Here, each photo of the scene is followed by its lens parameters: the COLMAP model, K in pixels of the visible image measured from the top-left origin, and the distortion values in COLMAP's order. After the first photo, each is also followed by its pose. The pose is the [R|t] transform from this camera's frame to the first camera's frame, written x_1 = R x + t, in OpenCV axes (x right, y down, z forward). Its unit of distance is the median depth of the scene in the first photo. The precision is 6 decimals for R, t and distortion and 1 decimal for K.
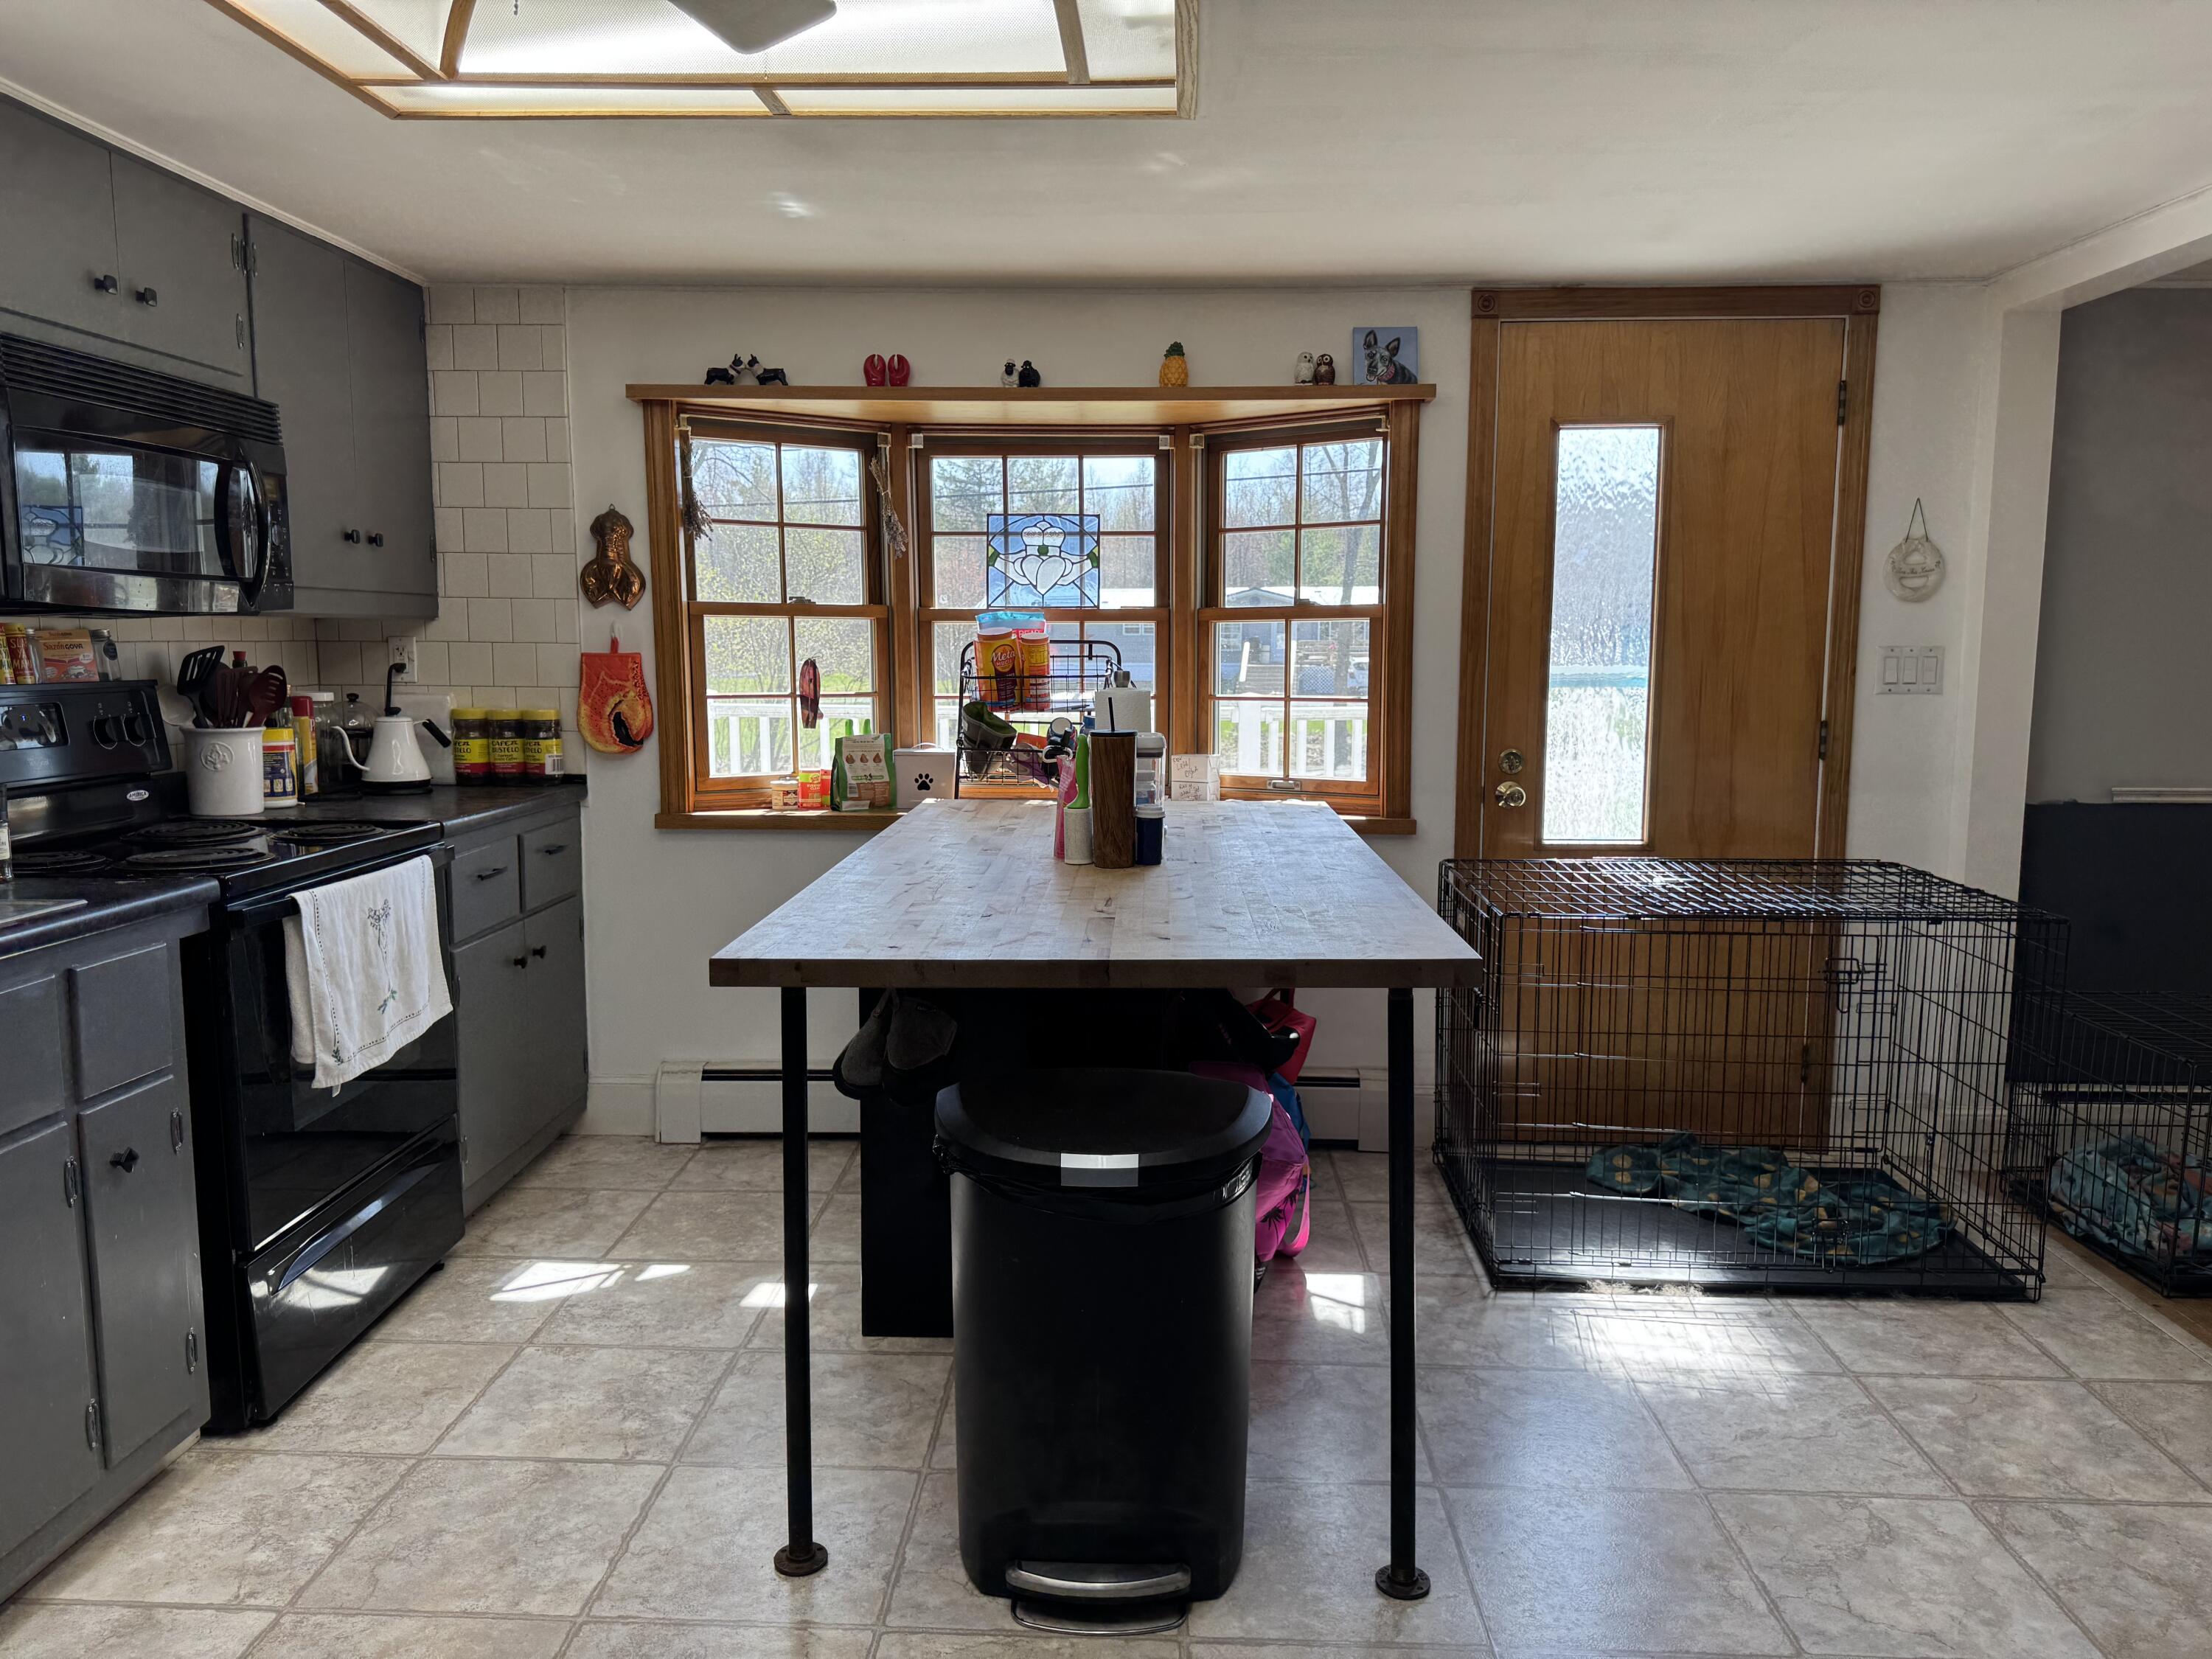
lens RADIAL K [[1571.5, 0, 1114.0], [0, 1571.5, 835.9], [0, 0, 1]] dist [0.102129, -0.132810]
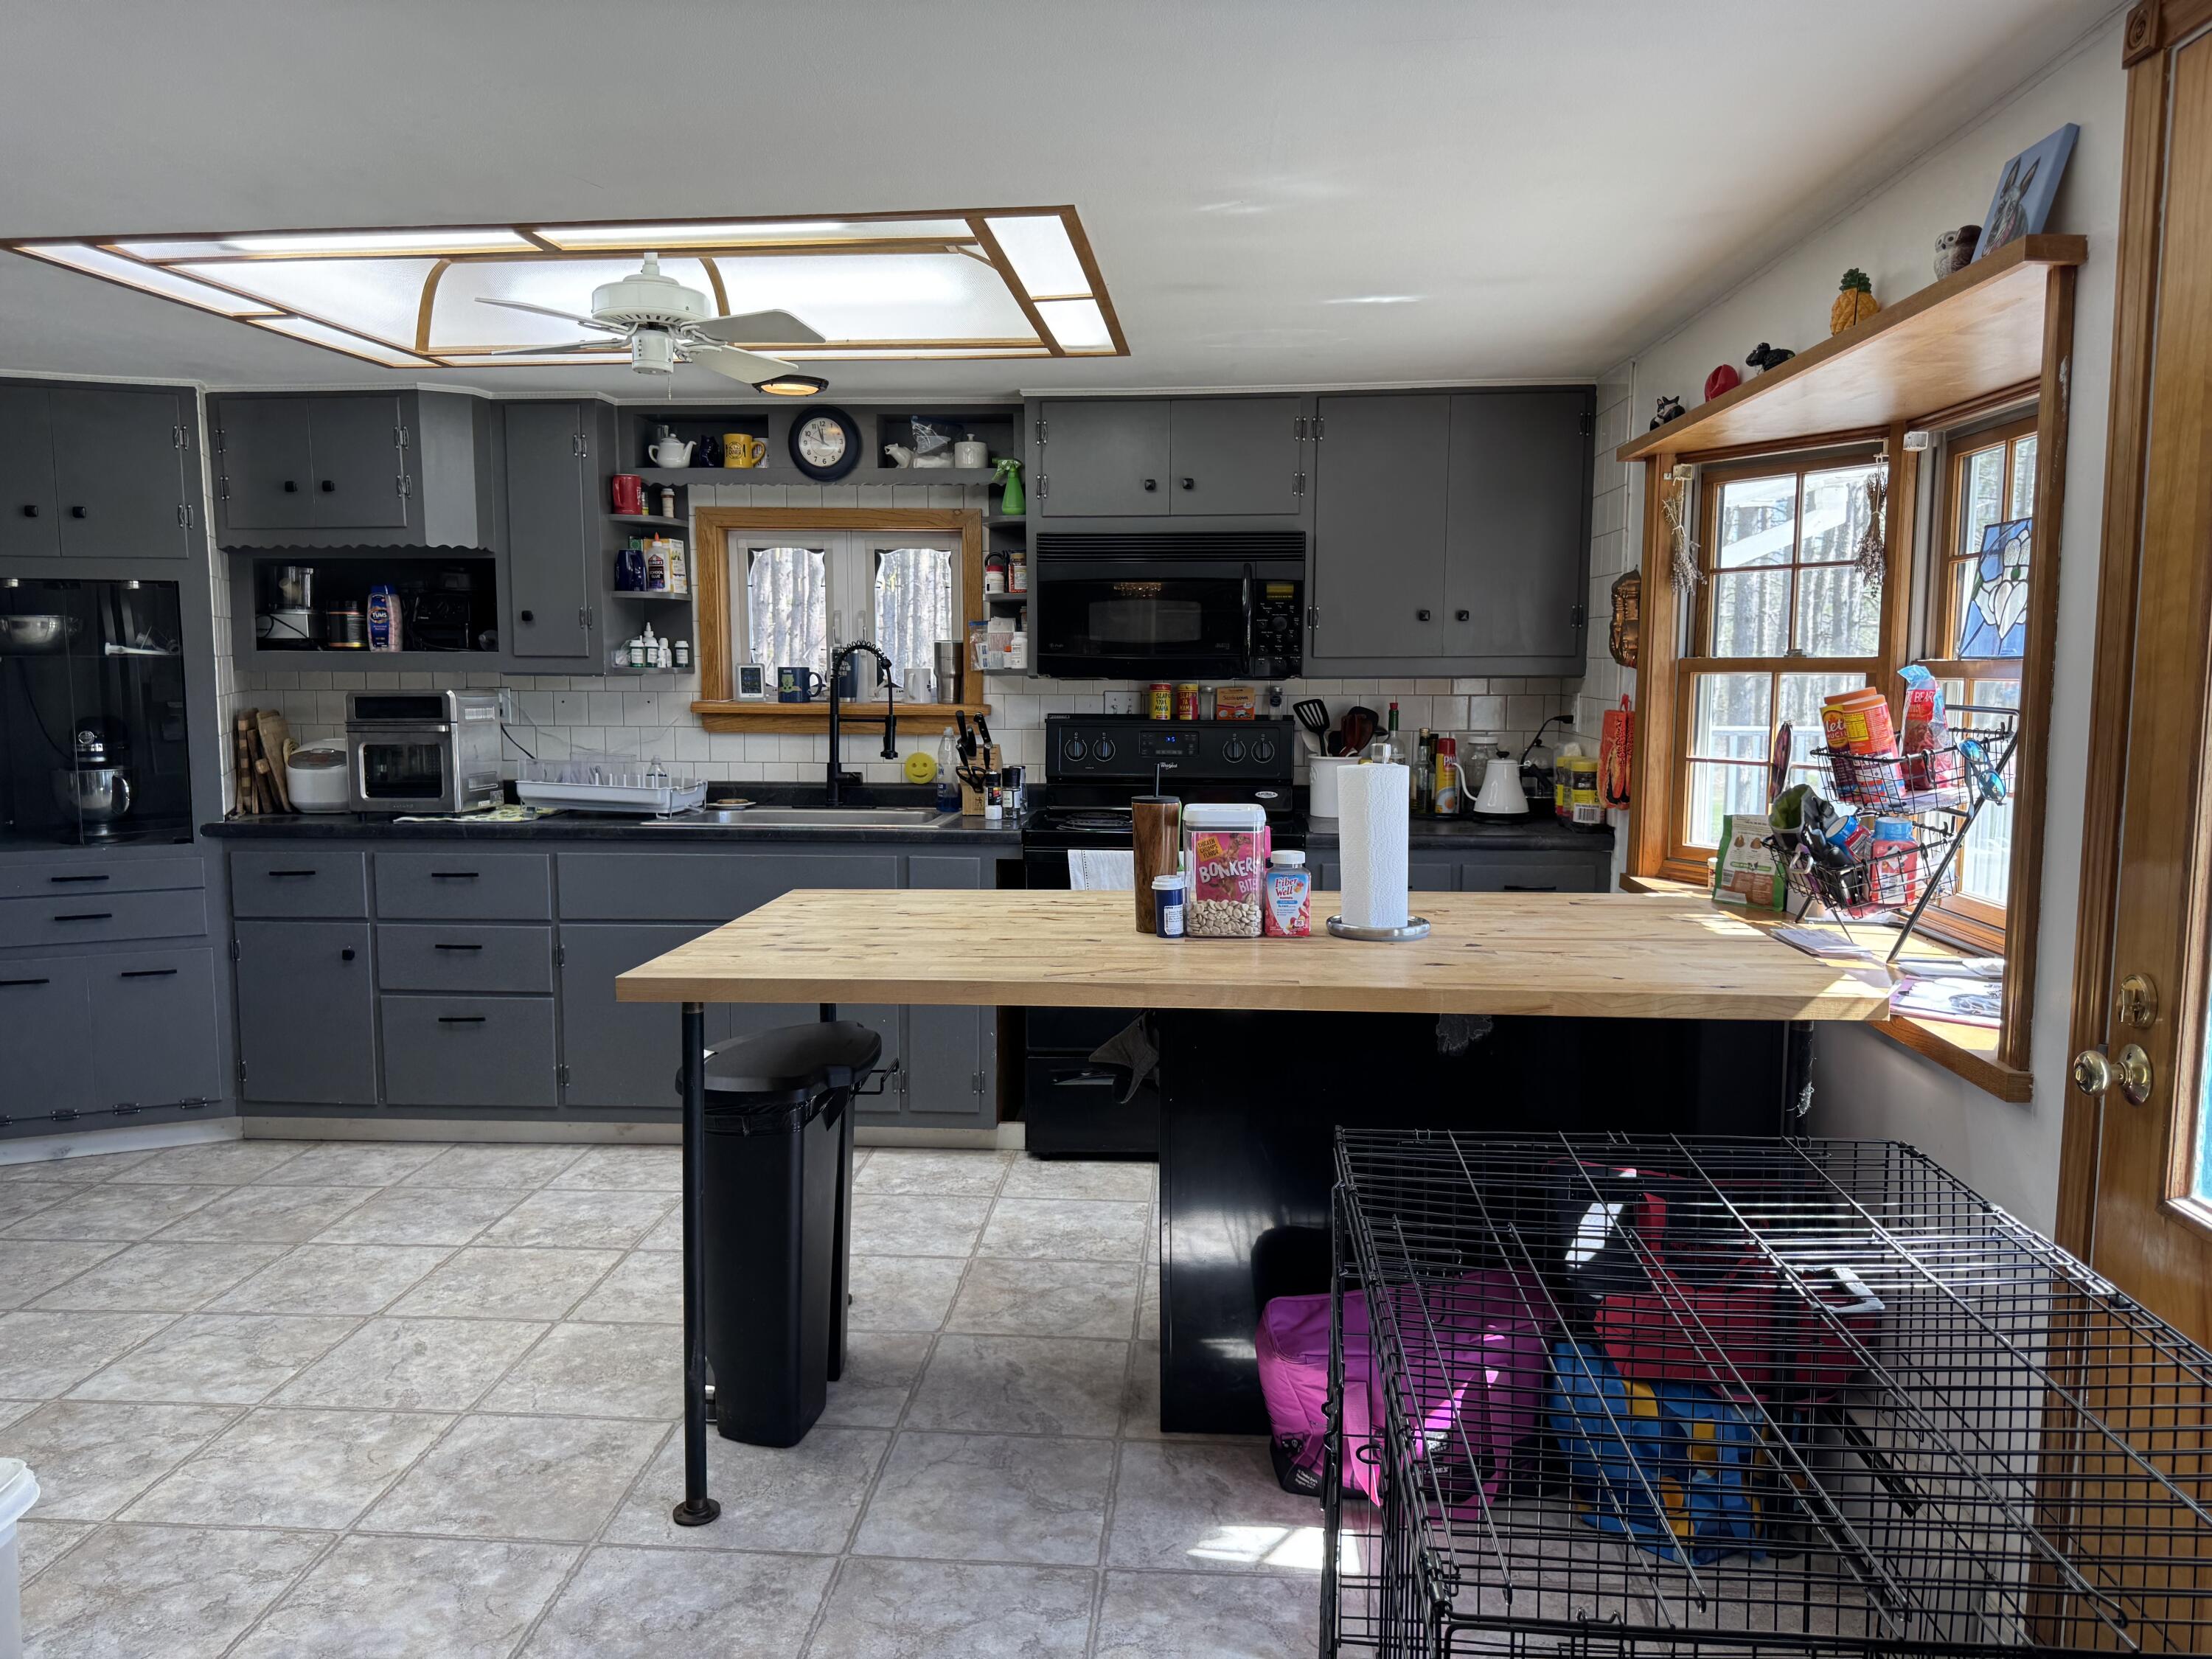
lens RADIAL K [[1548.3, 0, 1111.4], [0, 1548.3, 833.7], [0, 0, 1]] dist [0.146380, -0.290655]
pose [[-0.031720, 0.106102, -0.993849, 0.759704], [-0.127851, 0.985750, 0.109318, -0.113629], [0.991286, 0.130533, -0.017703, 0.754751]]
